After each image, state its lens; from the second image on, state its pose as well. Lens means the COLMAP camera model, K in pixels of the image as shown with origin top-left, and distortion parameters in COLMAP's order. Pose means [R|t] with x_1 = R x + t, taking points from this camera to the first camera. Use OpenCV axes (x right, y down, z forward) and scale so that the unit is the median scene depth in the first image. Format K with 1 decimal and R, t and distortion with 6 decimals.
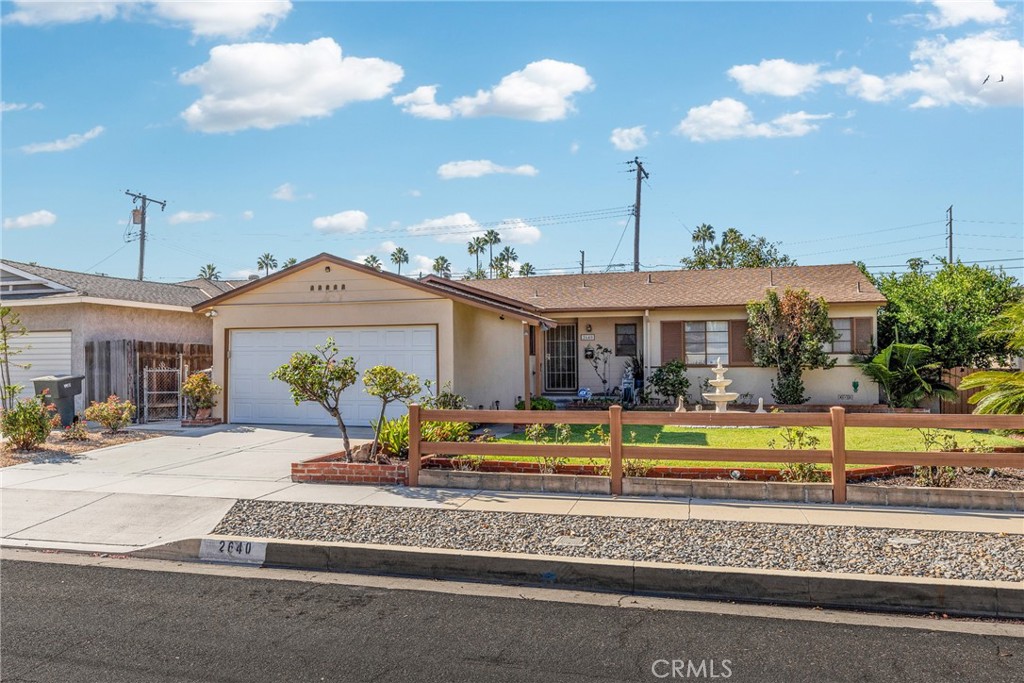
lens RADIAL K [[594.4, 0, 511.6], [0, 594.4, 345.2], [0, 0, 1]] dist [0.000028, 0.000000]
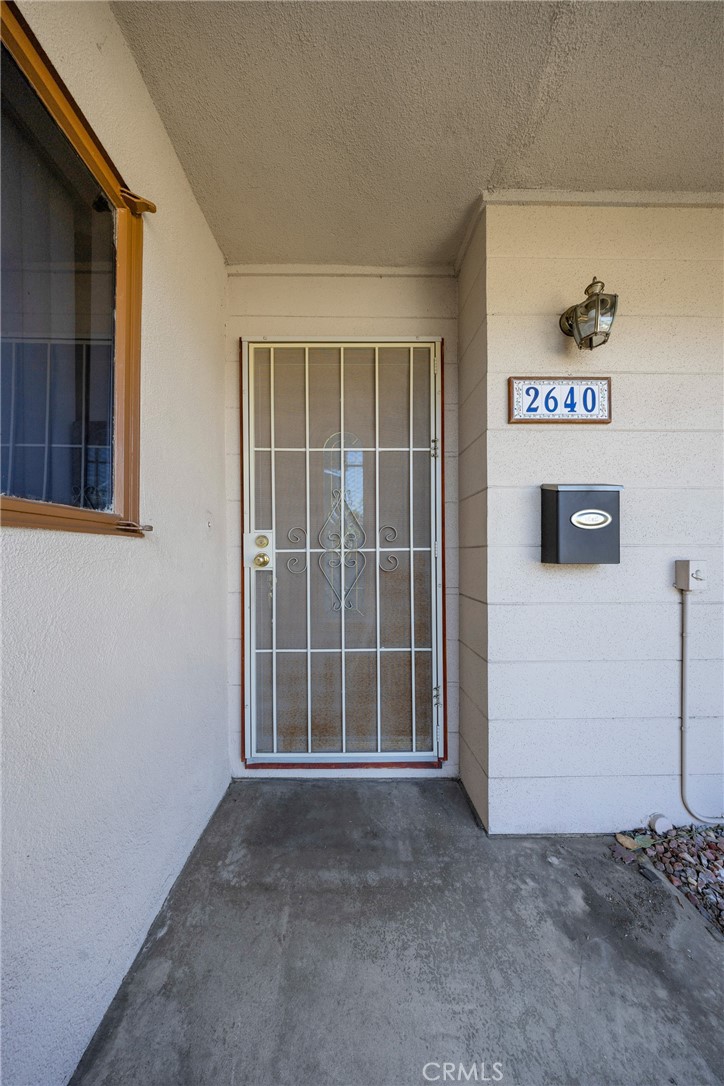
lens RADIAL K [[496.2, 0, 362.8], [0, 496.2, 545.0], [0, 0, 1]] dist [0.000755, 0.000000]
pose [[0.976851, 0.008231, 0.213765, 0.059951], [-0.008114, 0.999966, -0.001425, 0.018565], [-0.213769, -0.000342, 0.976884, 0.874275]]
